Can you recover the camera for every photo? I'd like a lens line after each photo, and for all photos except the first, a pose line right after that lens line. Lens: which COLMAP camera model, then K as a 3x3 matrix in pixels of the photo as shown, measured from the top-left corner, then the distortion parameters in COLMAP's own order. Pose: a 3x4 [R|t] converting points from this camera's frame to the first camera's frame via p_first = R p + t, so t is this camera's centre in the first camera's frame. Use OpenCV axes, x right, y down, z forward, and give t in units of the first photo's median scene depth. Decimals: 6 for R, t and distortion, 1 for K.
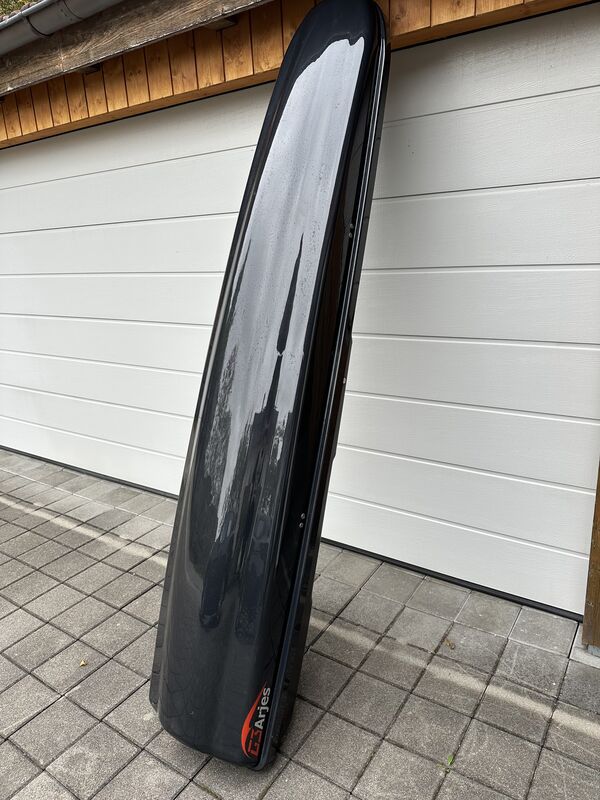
lens RADIAL K [[561.0, 0, 296.9], [0, 561.0, 397.6], [0, 0, 1]] dist [0.026754, -0.036614]
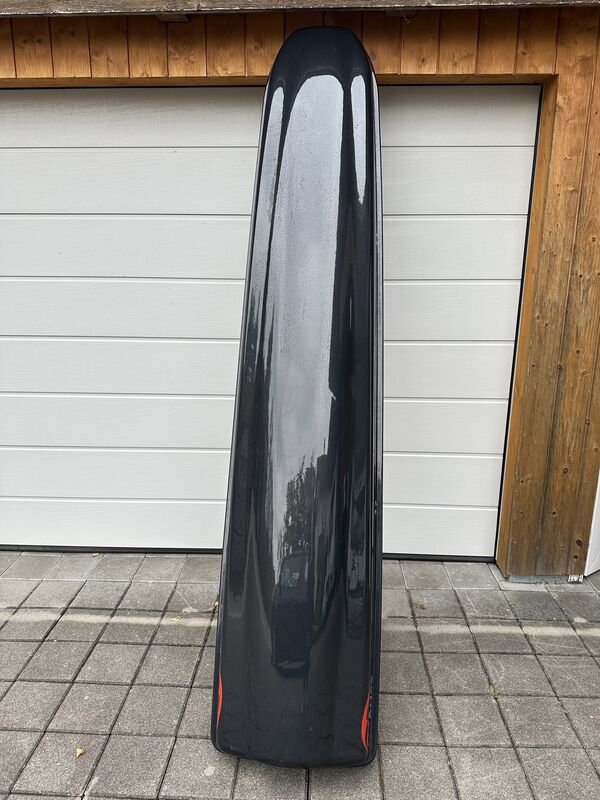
lens RADIAL K [[561.0, 0, 298.0], [0, 561.0, 396.5], [0, 0, 1]] dist [0.026754, -0.036614]
pose [[0.849185, -0.068758, 0.523601, -0.525131], [0.094709, 0.995241, -0.022908, 0.017894], [-0.519534, 0.069043, 0.851656, 0.131009]]
